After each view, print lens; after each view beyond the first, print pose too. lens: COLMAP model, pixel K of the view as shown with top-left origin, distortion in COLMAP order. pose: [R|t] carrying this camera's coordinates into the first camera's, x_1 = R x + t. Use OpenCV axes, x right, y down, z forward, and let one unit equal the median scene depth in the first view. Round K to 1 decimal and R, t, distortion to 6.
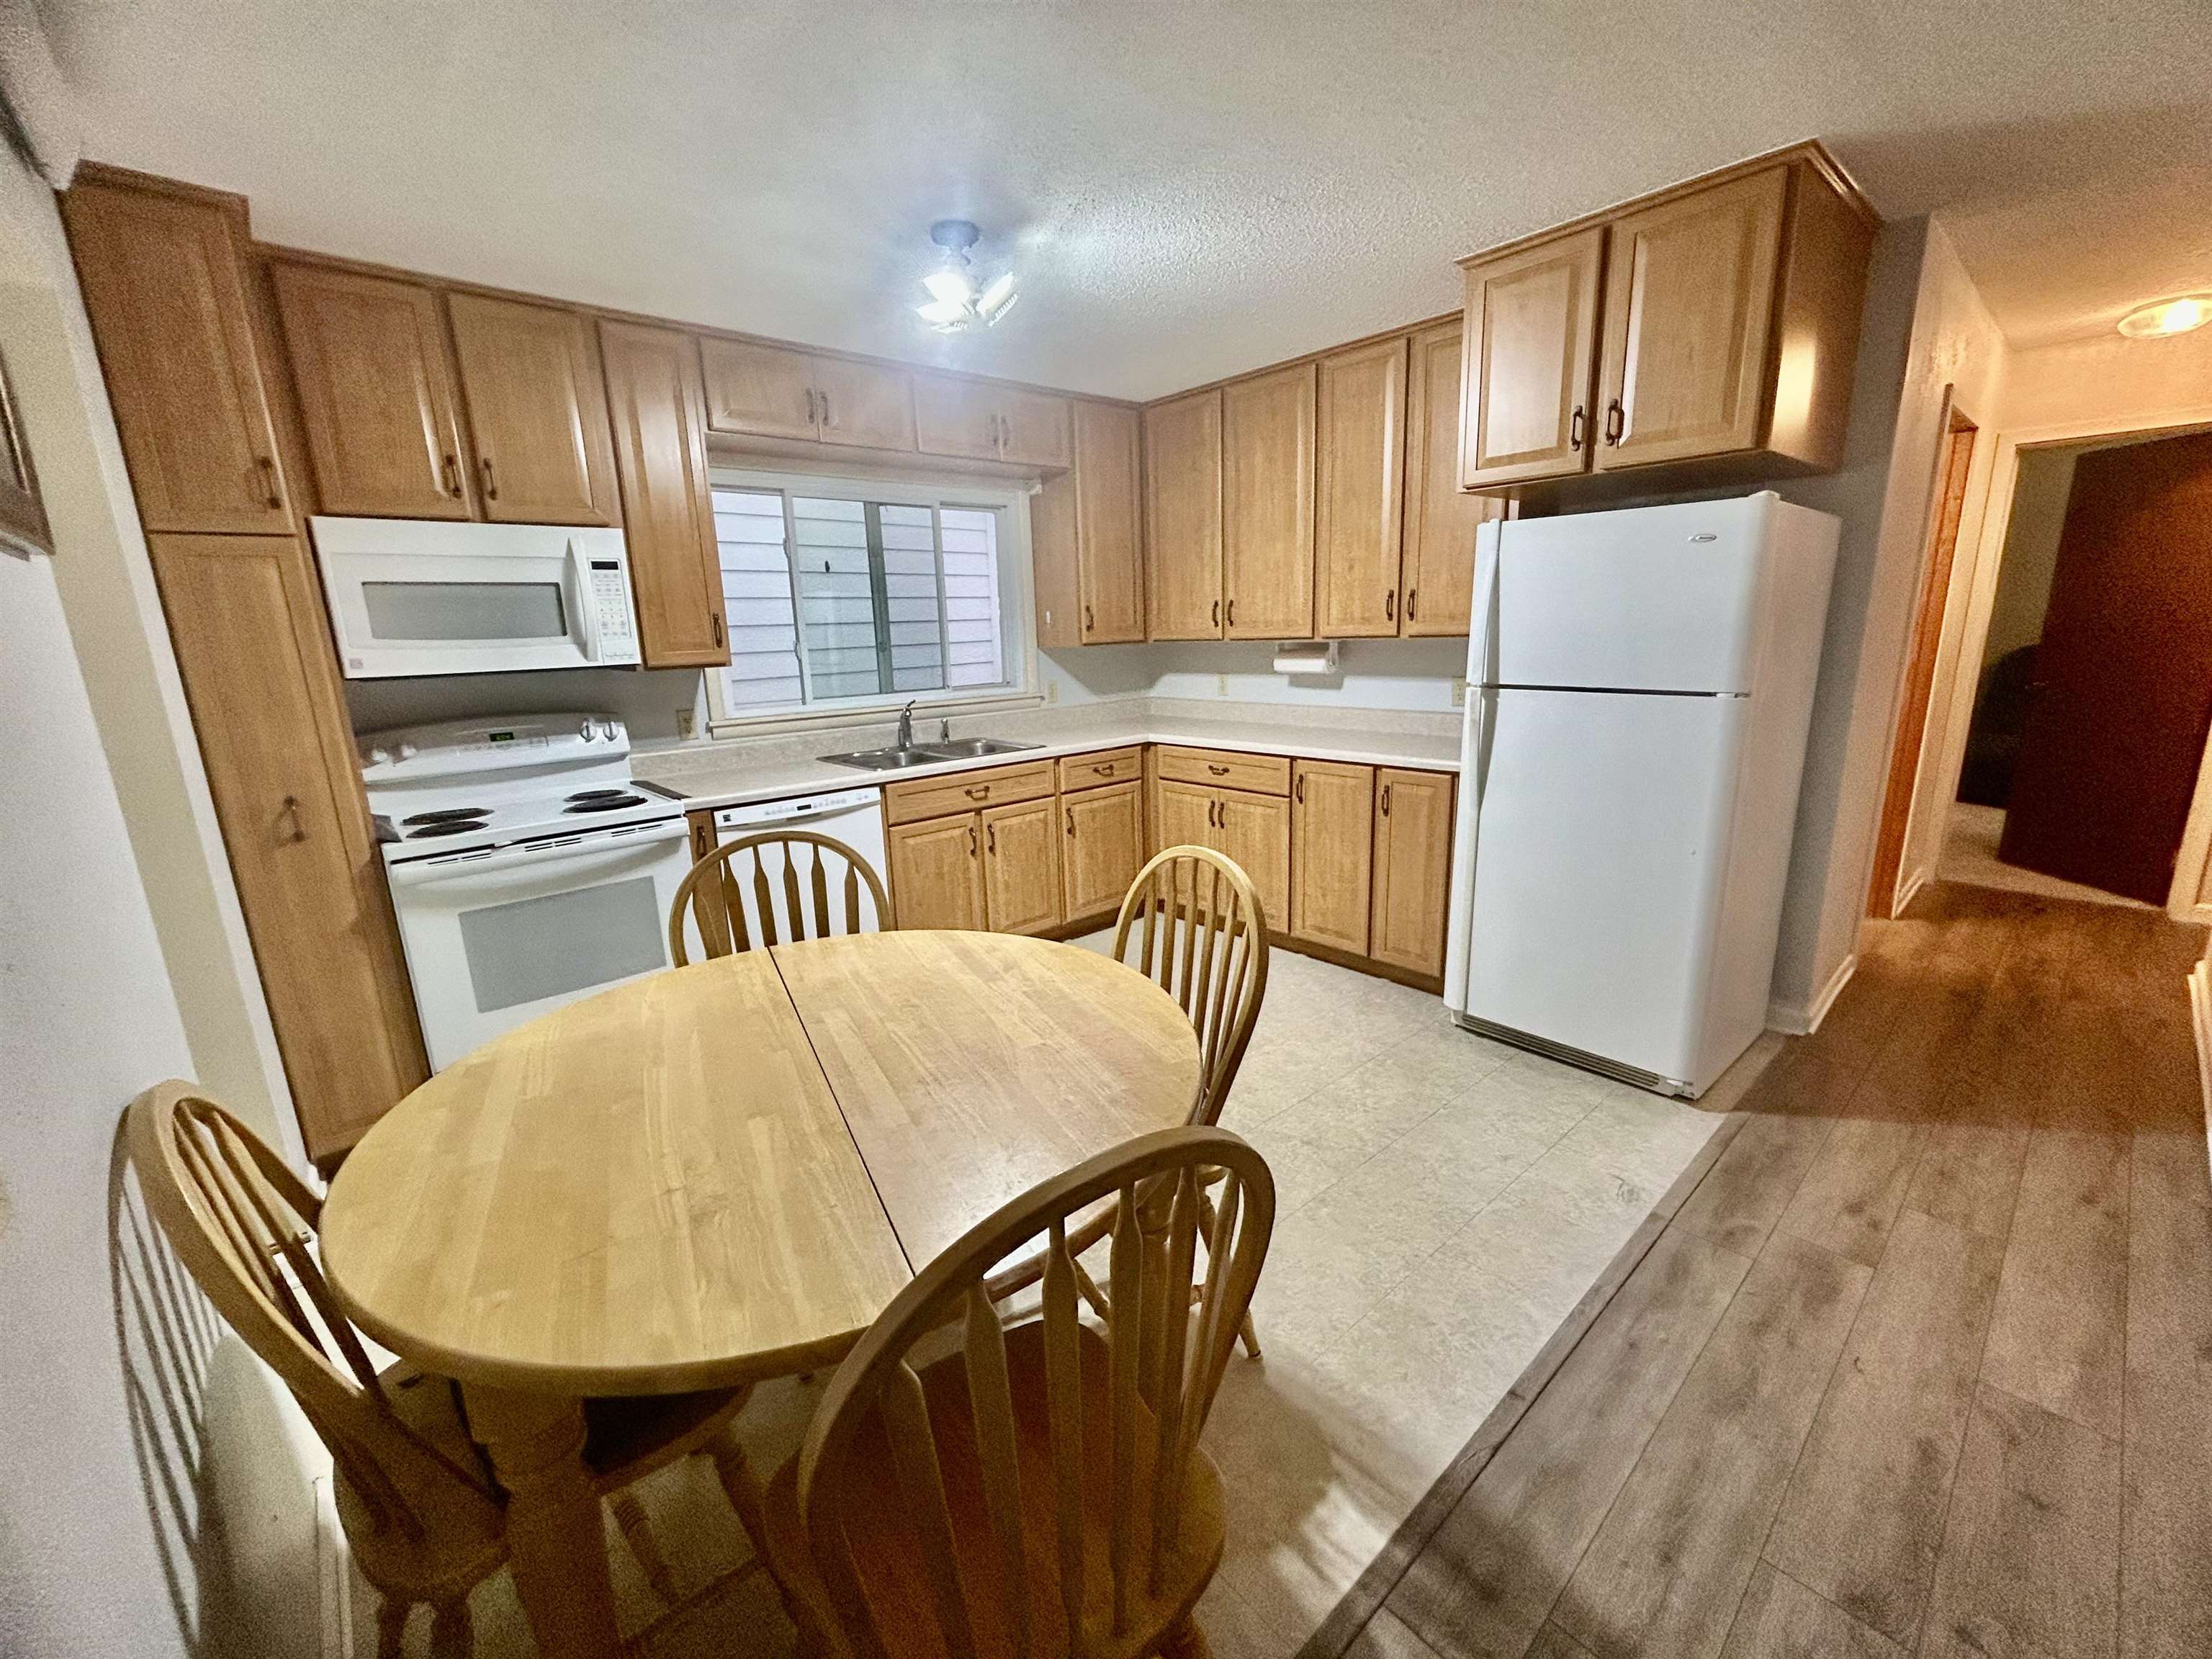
lens RADIAL K [[892.0, 0, 1103.9], [0, 892.0, 826.6], [0, 0, 1]] dist [-0.000175, 0.000238]
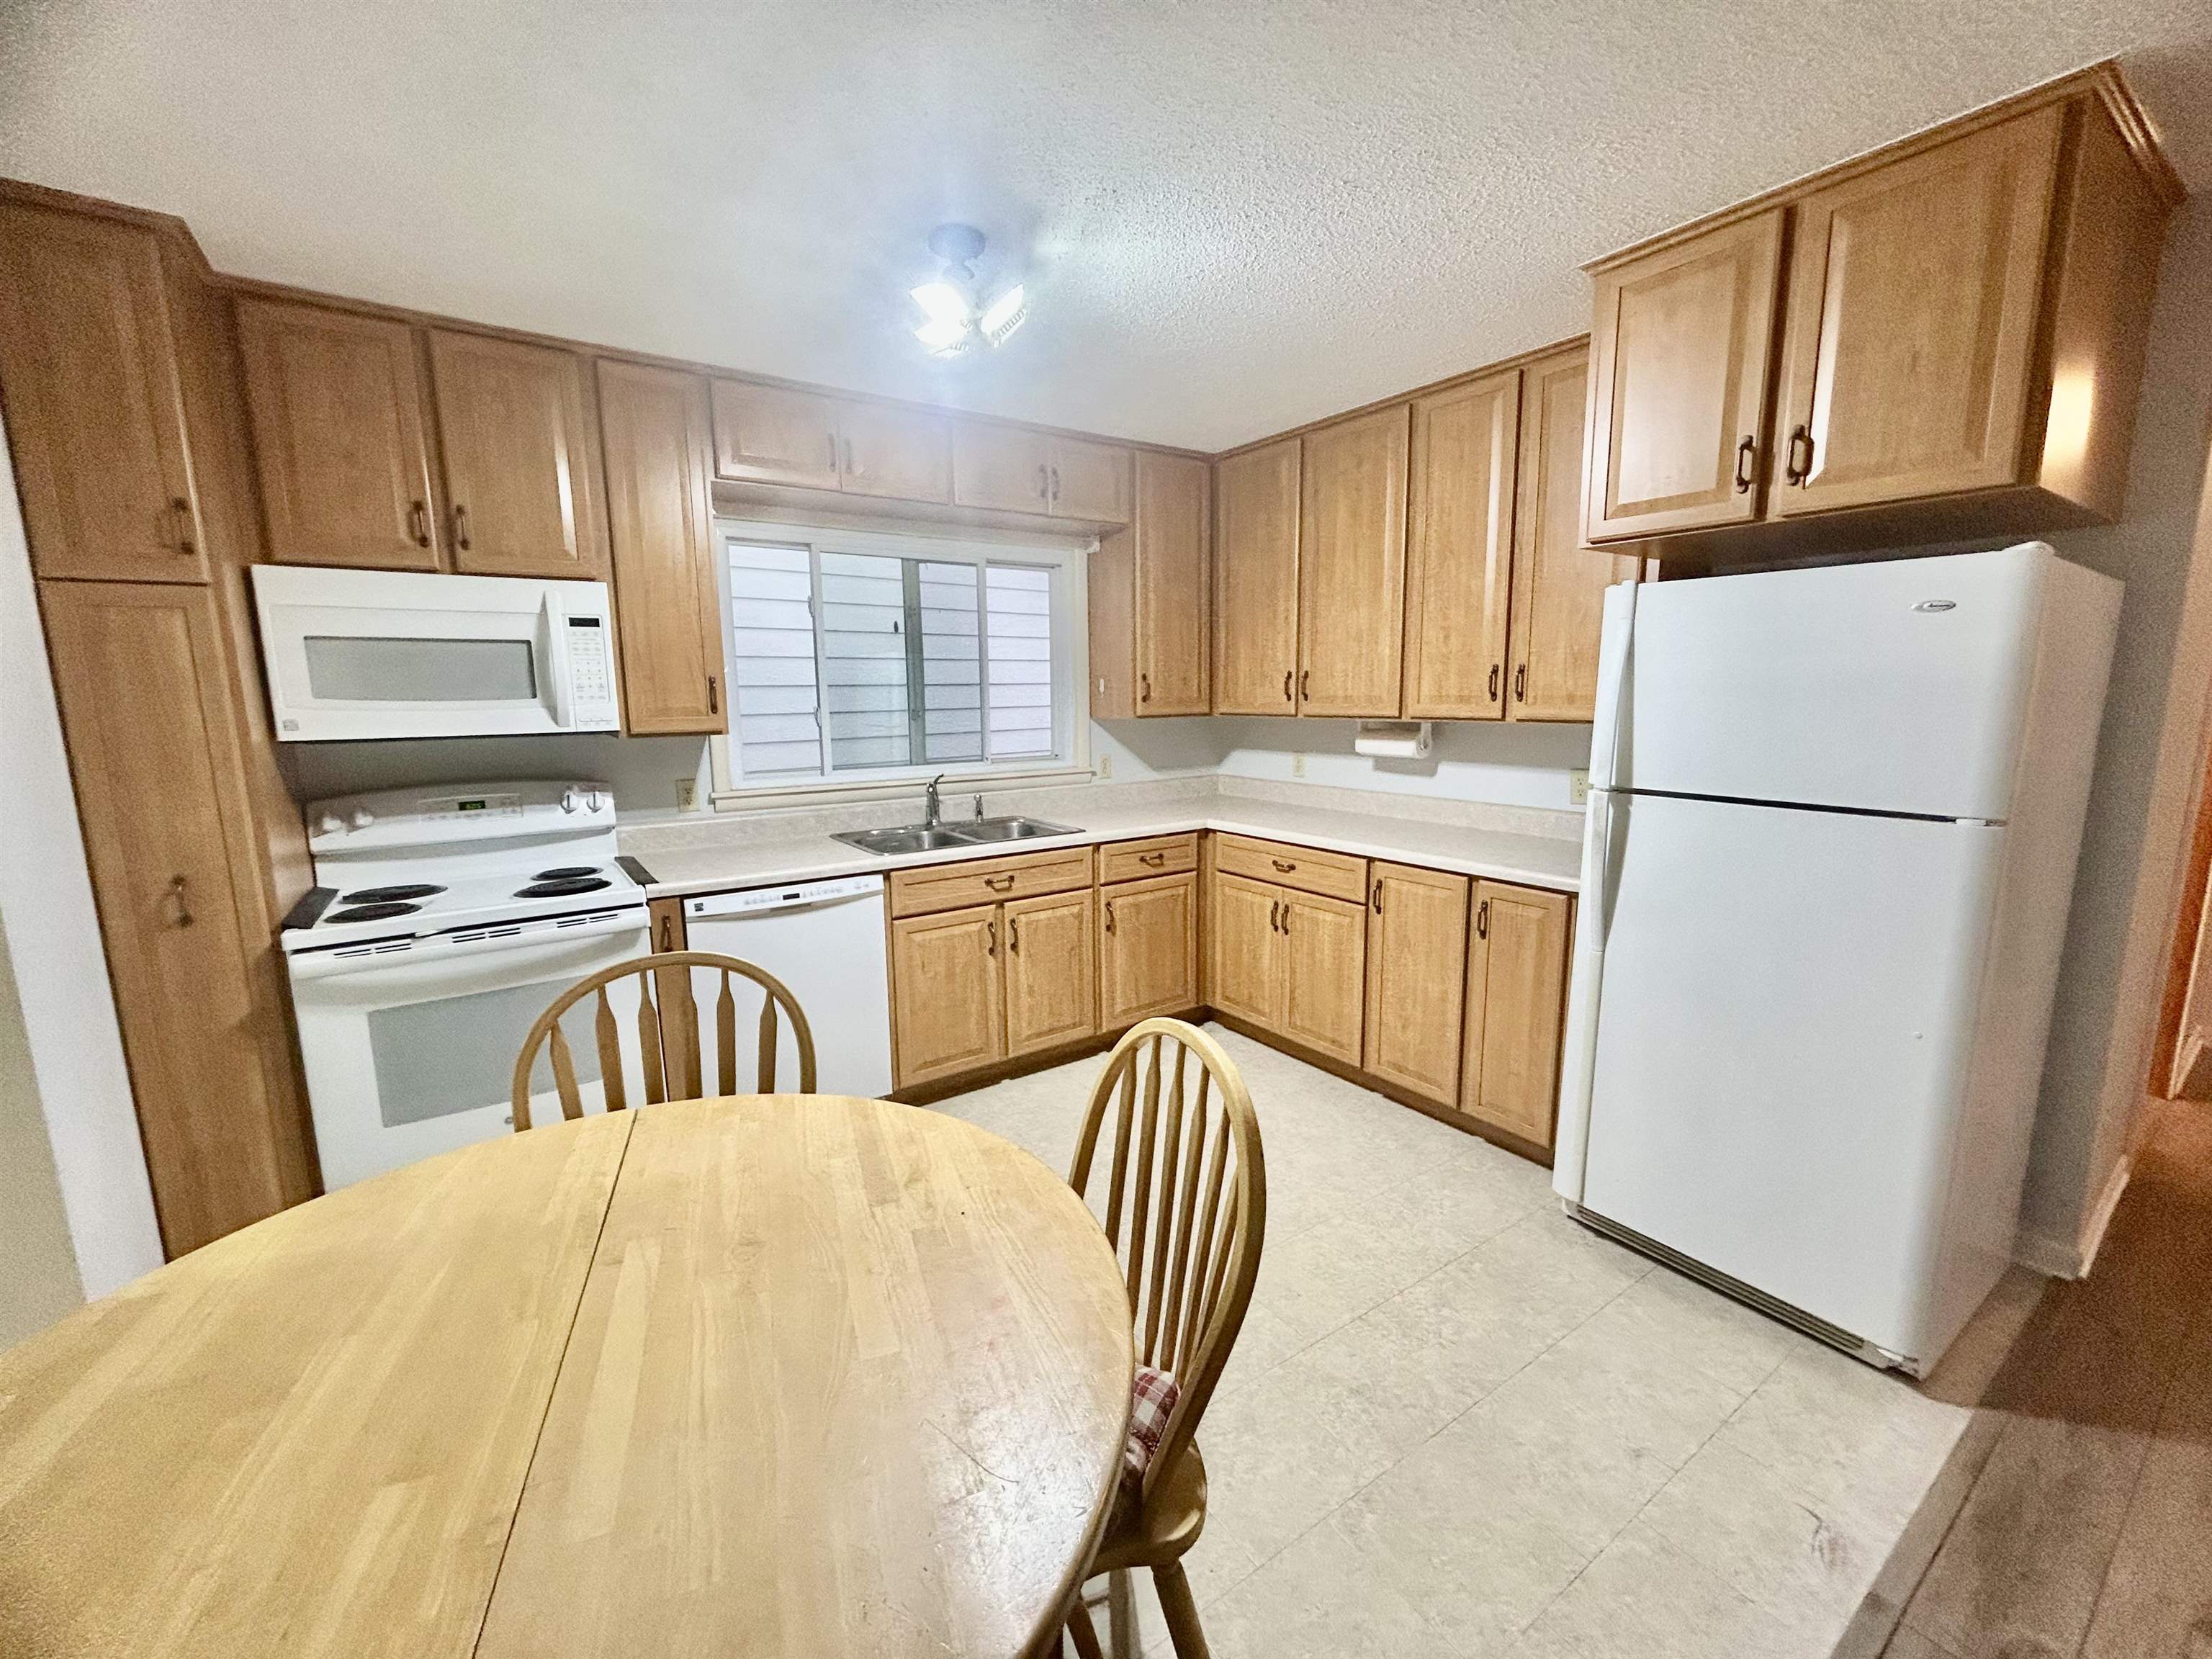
lens RADIAL K [[892.0, 0, 1103.9], [0, 892.0, 826.6], [0, 0, 1]] dist [-0.000175, 0.000238]
pose [[0.992913, 0.039598, -0.112055, 0.065219], [-0.046944, 0.996865, -0.063695, -0.049102], [0.109181, 0.068504, 0.991659, 0.160628]]
